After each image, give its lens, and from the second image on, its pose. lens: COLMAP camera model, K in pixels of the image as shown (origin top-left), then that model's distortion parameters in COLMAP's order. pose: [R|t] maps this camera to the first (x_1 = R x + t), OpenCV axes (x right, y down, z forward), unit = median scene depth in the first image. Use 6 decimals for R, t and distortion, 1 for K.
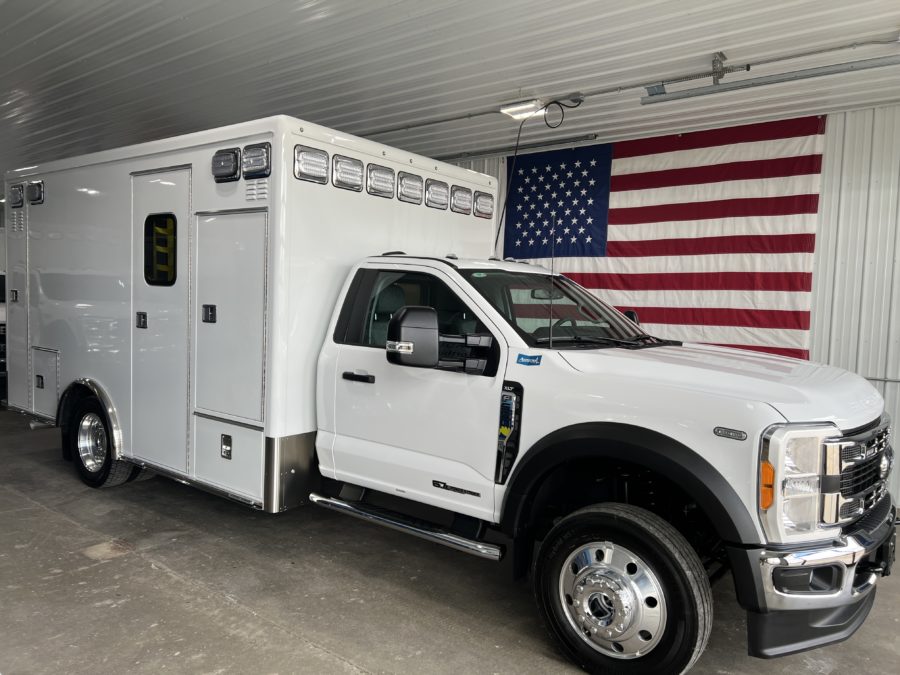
lens RADIAL K [[683.7, 0, 448.7], [0, 683.7, 339.6], [0, 0, 1]] dist [0.045976, -0.052266]
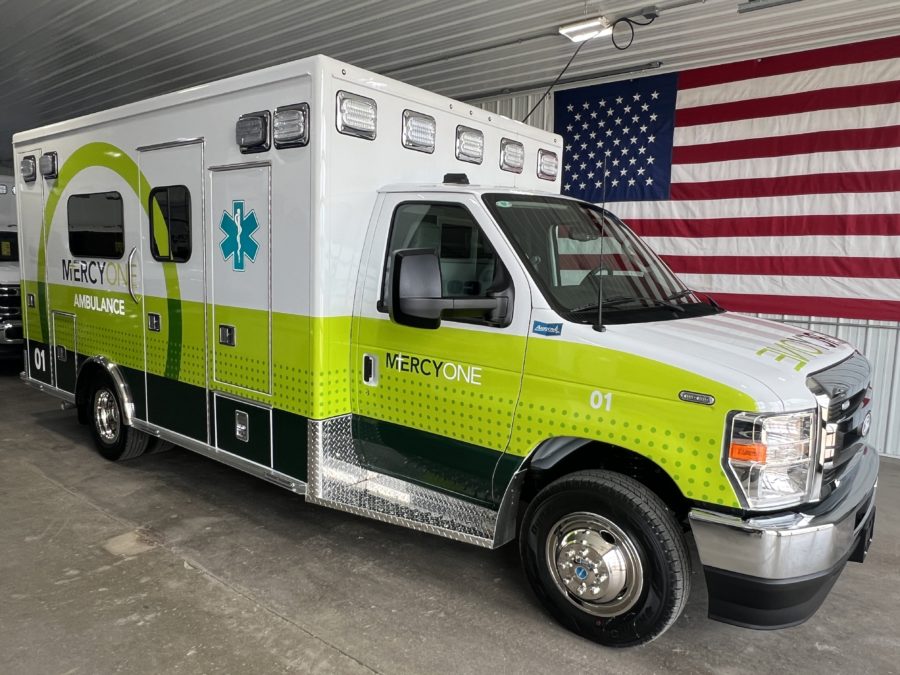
lens RADIAL K [[656.9, 0, 443.4], [0, 656.9, 339.2], [0, 0, 1]] dist [-0.005944, -0.001861]
pose [[0.999832, -0.007600, -0.016670, -0.063199], [0.008660, 0.997886, 0.064409, 0.003333], [0.016145, -0.064543, 0.997784, 0.143560]]
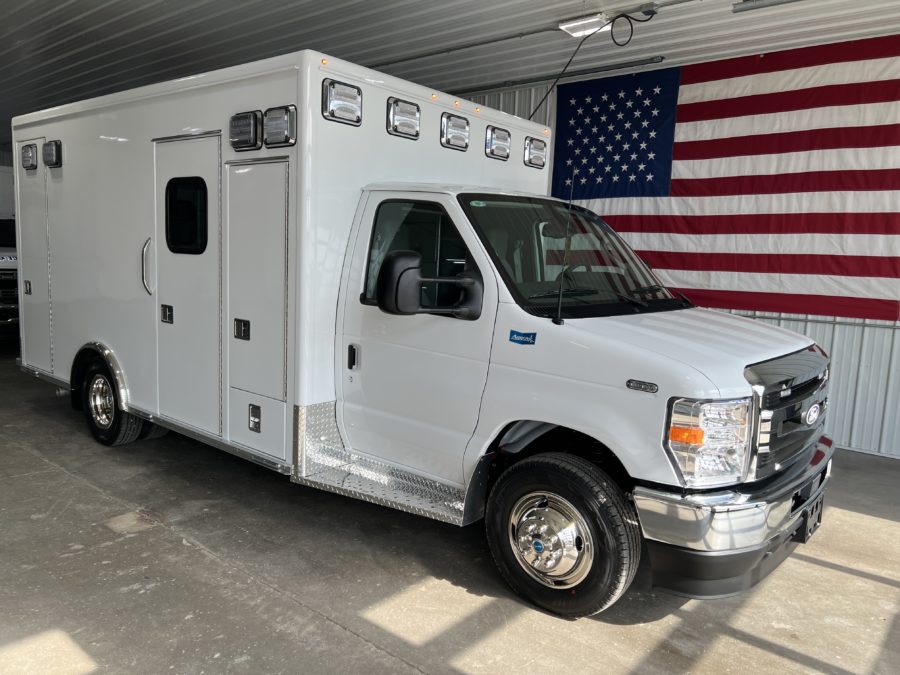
lens RADIAL K [[683.7, 0, 445.2], [0, 683.7, 340.9], [0, 0, 1]] dist [0.045976, -0.052266]
pose [[0.999581, 0.005710, -0.028364, -0.043741], [-0.003582, 0.997213, 0.074521, 0.001826], [0.028710, -0.074388, 0.996816, 0.091413]]
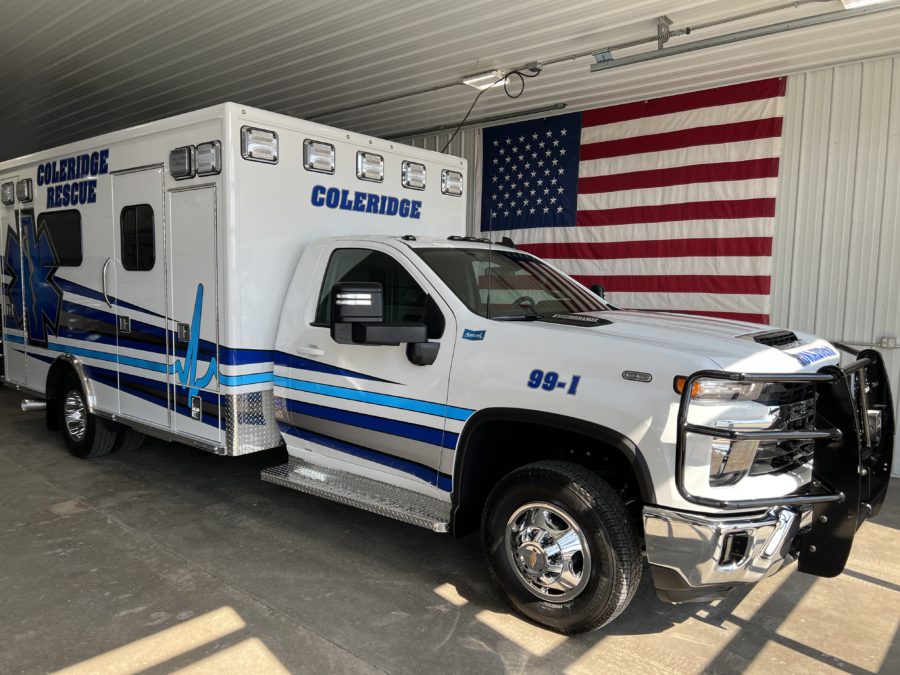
lens RADIAL K [[683.7, 0, 445.7], [0, 683.7, 346.0], [0, 0, 1]] dist [0.045976, -0.052266]
pose [[0.998642, -0.012858, -0.050477, 0.100414], [0.015065, 0.998936, 0.043598, 0.009503], [0.049862, -0.044299, 0.997773, -0.027059]]
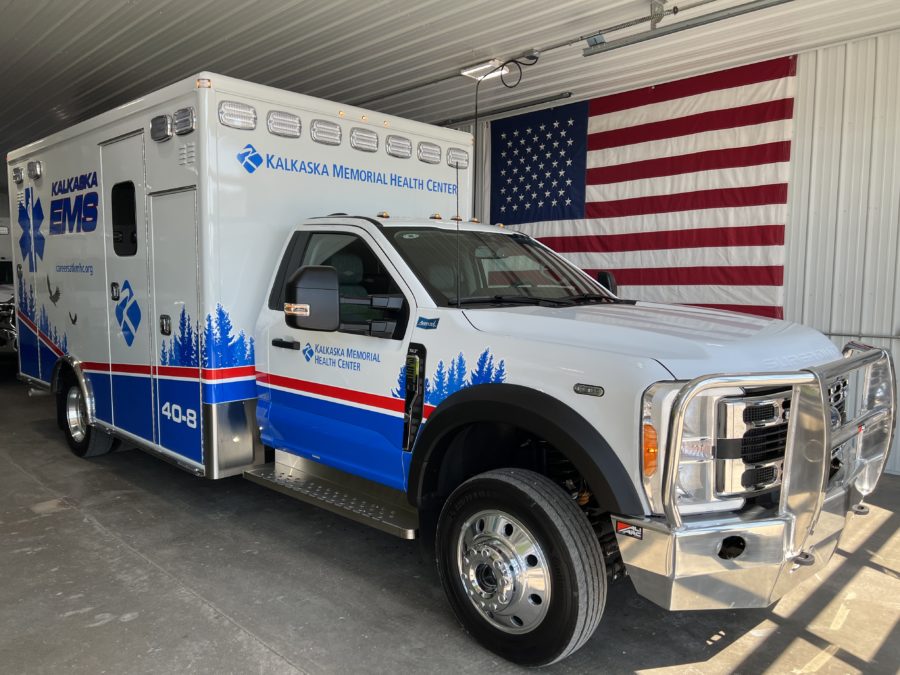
lens RADIAL K [[683.7, 0, 452.0], [0, 683.7, 345.3], [0, 0, 1]] dist [0.045976, -0.052266]
pose [[0.993376, -0.022181, -0.112744, 0.171965], [0.026938, 0.998802, 0.040852, 0.016700], [0.111703, -0.043618, 0.992784, 0.001003]]
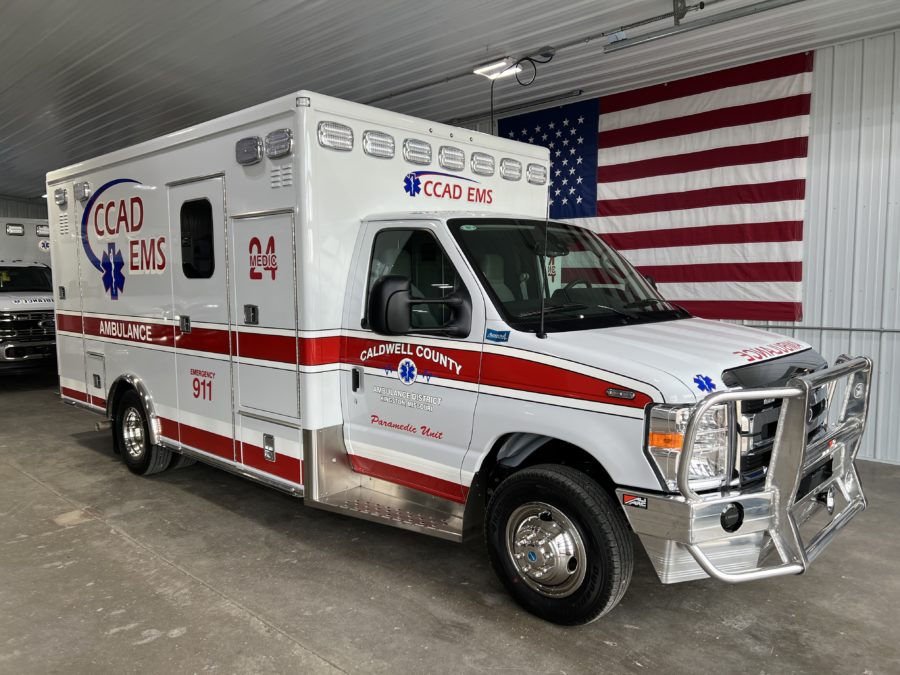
lens RADIAL K [[683.7, 0, 449.0], [0, 683.7, 341.2], [0, 0, 1]] dist [0.045976, -0.052266]
pose [[0.995048, -0.037056, -0.092233, 0.121646], [0.040590, 0.998501, 0.036731, 0.013217], [0.090733, -0.040293, 0.995060, 0.006216]]
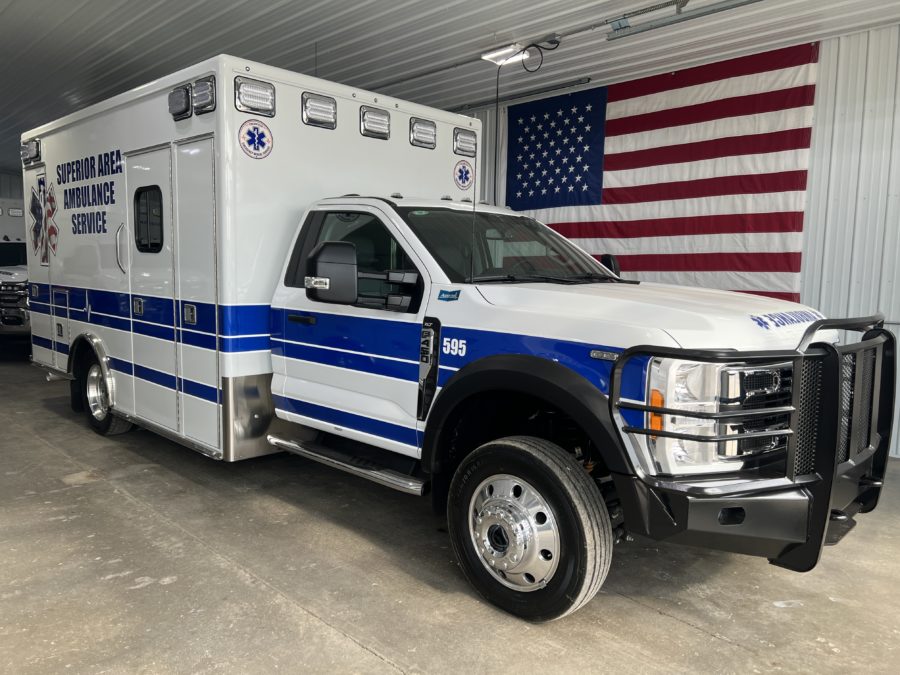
lens RADIAL K [[683.7, 0, 450.0], [0, 683.7, 345.4], [0, 0, 1]] dist [0.045976, -0.052266]
pose [[0.992903, -0.008248, -0.118642, 0.150279], [0.014858, 0.998379, 0.054945, 0.027155], [0.117997, -0.056318, 0.991416, -0.012409]]
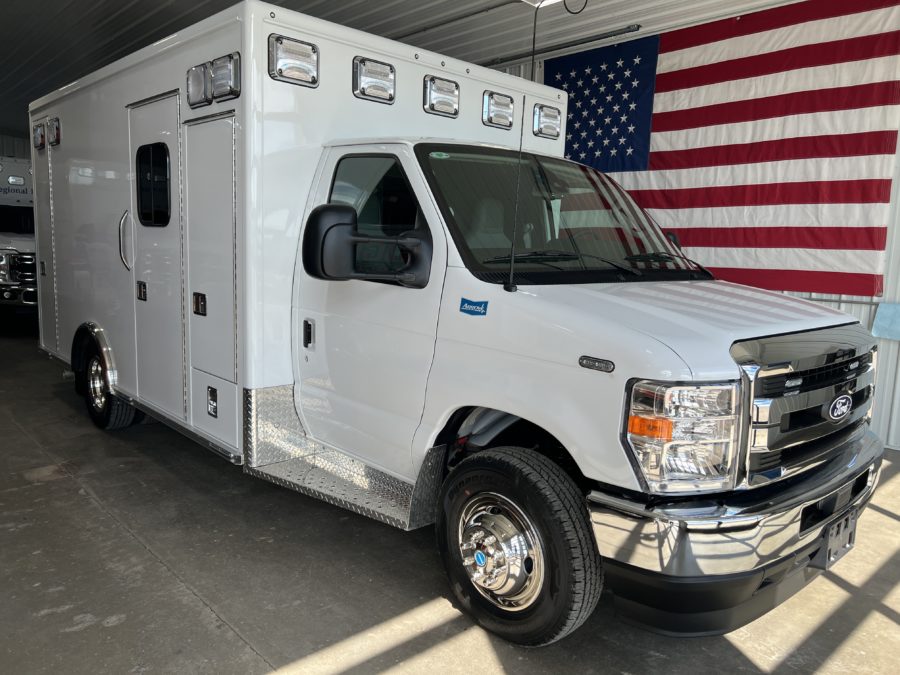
lens RADIAL K [[683.7, 0, 449.2], [0, 683.7, 340.7], [0, 0, 1]] dist [0.045976, -0.052266]
pose [[0.987843, 0.015529, -0.154680, 0.138040], [-0.002663, 0.996542, 0.083042, 0.025901], [0.155435, -0.081621, 0.984468, 0.100226]]
